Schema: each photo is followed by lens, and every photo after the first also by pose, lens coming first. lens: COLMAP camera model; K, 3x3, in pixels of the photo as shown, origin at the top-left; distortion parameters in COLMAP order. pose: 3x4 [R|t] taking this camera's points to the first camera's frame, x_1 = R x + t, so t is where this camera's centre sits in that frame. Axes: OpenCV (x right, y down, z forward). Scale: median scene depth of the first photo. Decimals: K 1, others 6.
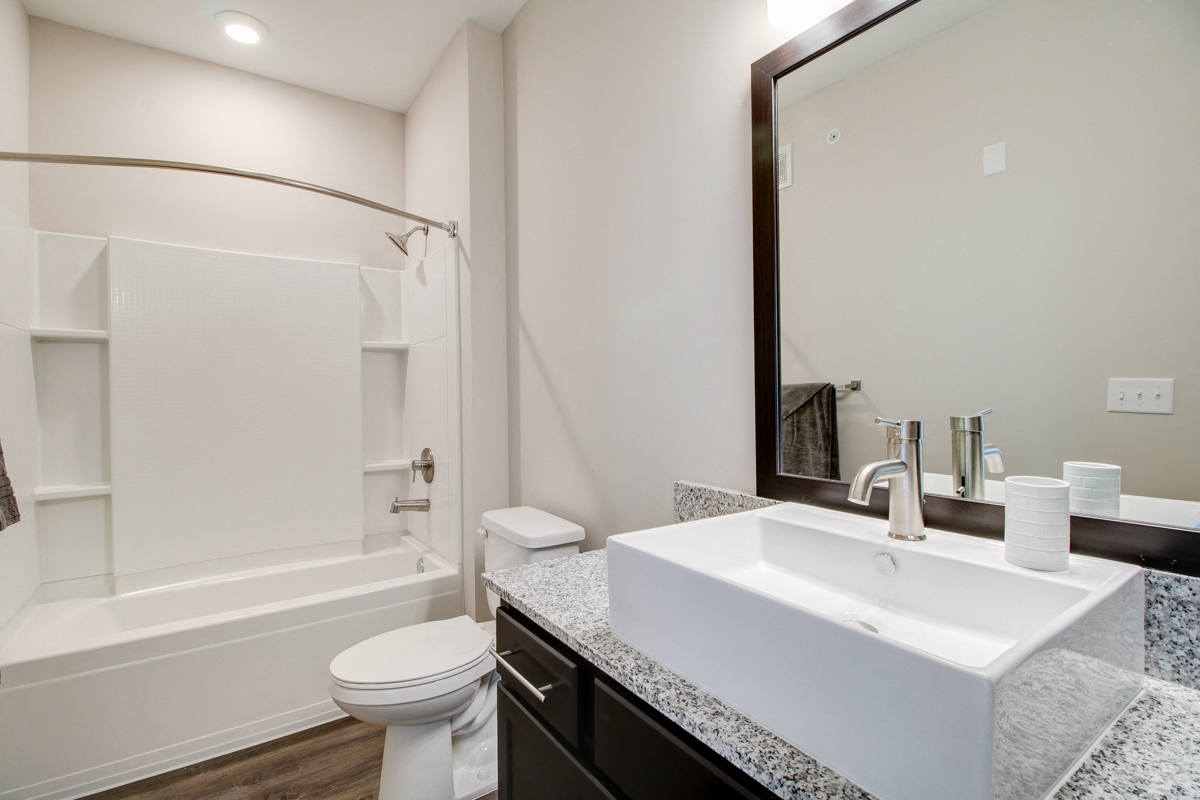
lens RADIAL K [[563.5, 0, 591.5], [0, 563.5, 394.1], [0, 0, 1]] dist [-0.016511, -0.004430]
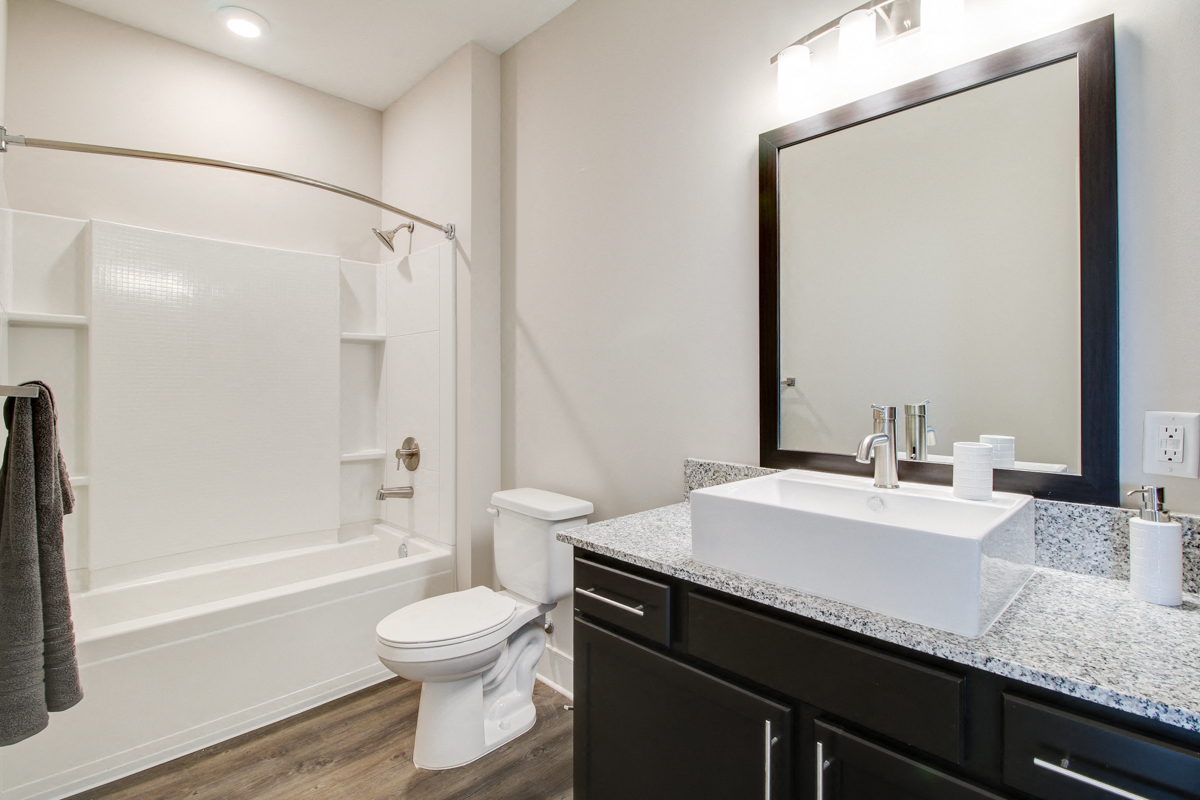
lens RADIAL K [[563.5, 0, 608.6], [0, 563.5, 380.6], [0, 0, 1]] dist [-0.016511, -0.004430]
pose [[0.983982, 0.012282, 0.177846, -0.195597], [-0.010035, 0.999858, -0.013530, 0.002994], [-0.177987, 0.011528, 0.983965, -0.147396]]
